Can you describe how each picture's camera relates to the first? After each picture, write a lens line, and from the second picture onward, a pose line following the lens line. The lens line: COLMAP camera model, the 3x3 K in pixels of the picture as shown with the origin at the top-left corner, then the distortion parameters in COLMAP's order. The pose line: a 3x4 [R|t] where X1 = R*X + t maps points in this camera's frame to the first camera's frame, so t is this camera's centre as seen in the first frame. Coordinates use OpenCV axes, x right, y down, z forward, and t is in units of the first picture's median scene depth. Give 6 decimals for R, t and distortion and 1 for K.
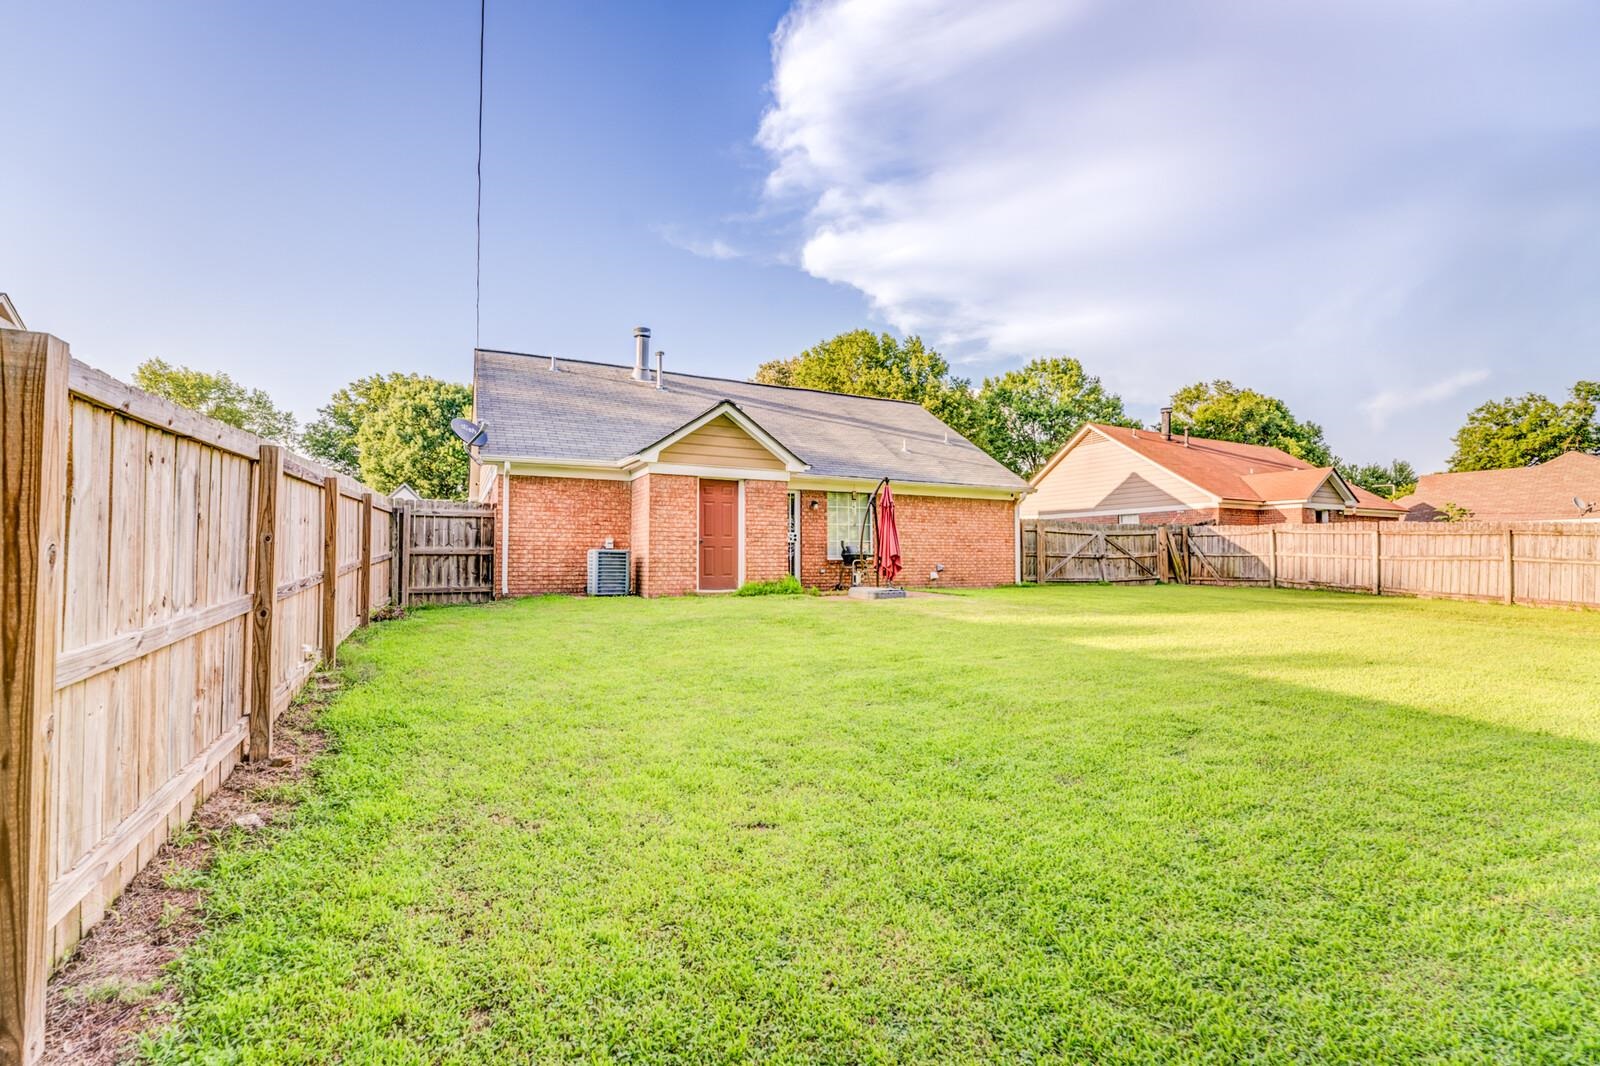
lens RADIAL K [[657.1, 0, 803.4], [0, 657.1, 536.4], [0, 0, 1]] dist [-0.013463, -0.000584]
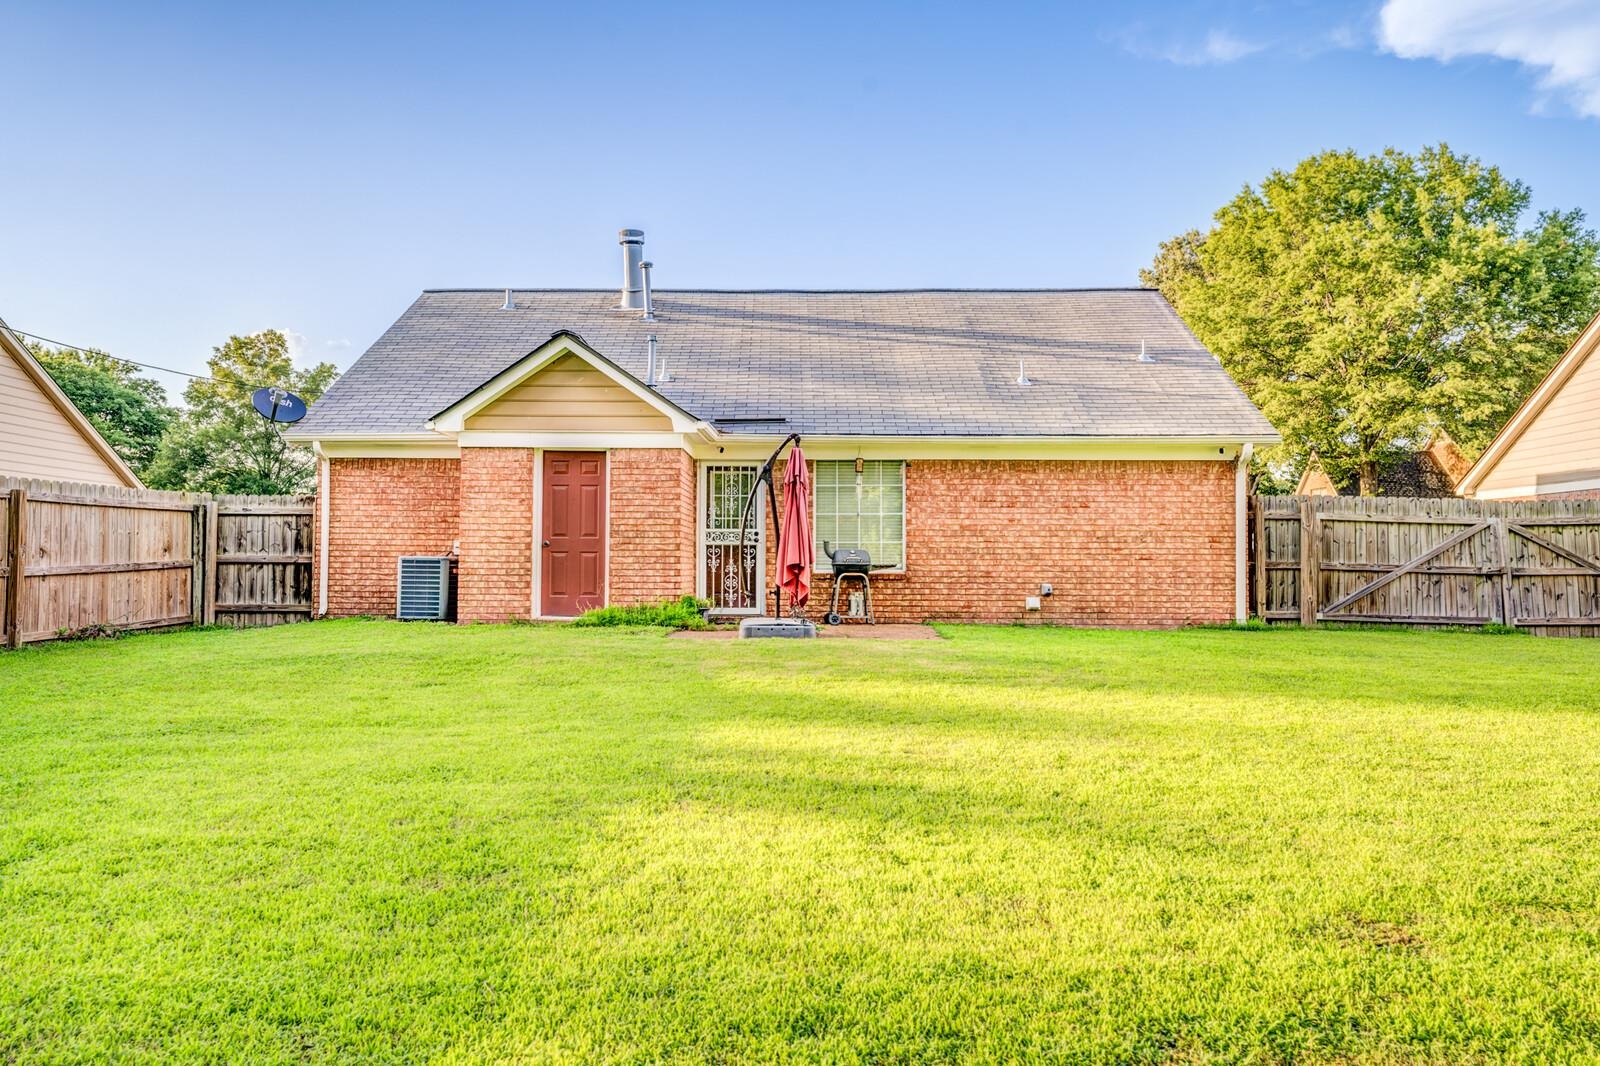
lens RADIAL K [[1045.3, 0, 797.0], [0, 1045.3, 544.8], [0, 0, 1]] dist [0.019100, 0.006432]
pose [[0.883921, -0.007433, -0.467578, 0.566803], [0.009446, 0.999953, 0.001959, 0.008800], [0.467542, -0.006148, 0.883950, 0.166478]]
